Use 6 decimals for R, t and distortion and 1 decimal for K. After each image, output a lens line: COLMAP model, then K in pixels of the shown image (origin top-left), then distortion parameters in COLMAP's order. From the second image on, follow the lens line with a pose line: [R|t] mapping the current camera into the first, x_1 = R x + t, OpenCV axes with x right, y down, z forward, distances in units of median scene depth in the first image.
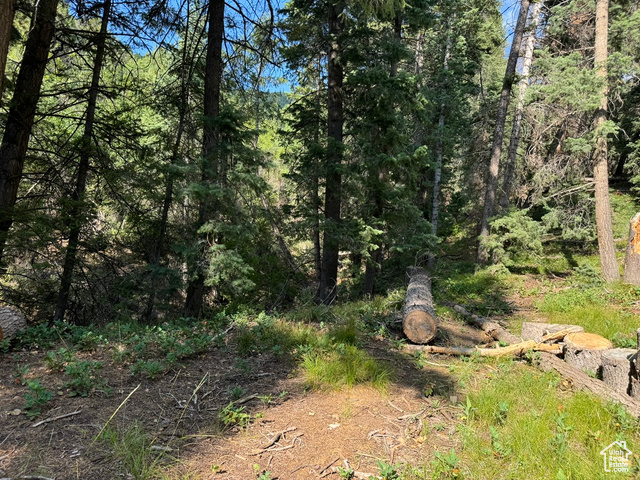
lens RADIAL K [[451.1, 0, 316.0], [0, 451.1, 245.8], [0, 0, 1]] dist [0.044340, -0.058132]
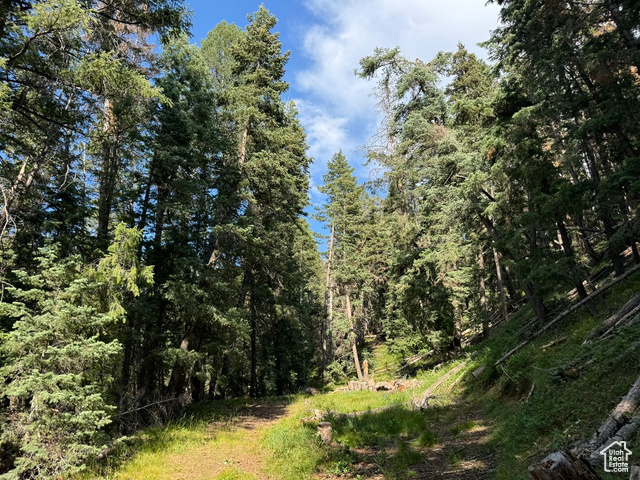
lens RADIAL K [[451.1, 0, 320.4], [0, 451.1, 240.1], [0, 0, 1]] dist [0.044340, -0.058132]
pose [[0.929886, -0.011032, 0.367683, -0.907219], [0.135701, 0.939337, -0.315009, 0.119712], [-0.341903, 0.342818, 0.874973, -2.313701]]
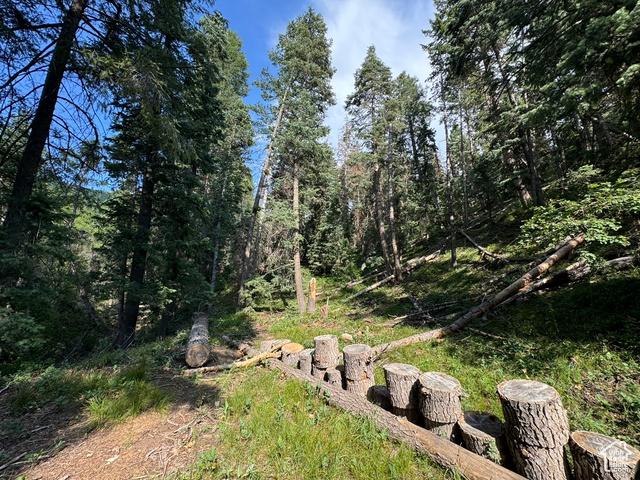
lens RADIAL K [[255.5, 0, 320.9], [0, 255.5, 239.9], [0, 0, 1]] dist [-0.005373, 0.000873]
pose [[0.797363, 0.086645, 0.597248, 0.012503], [0.042767, 0.979040, -0.199130, -0.007452], [-0.601983, 0.184321, 0.776944, 0.015640]]
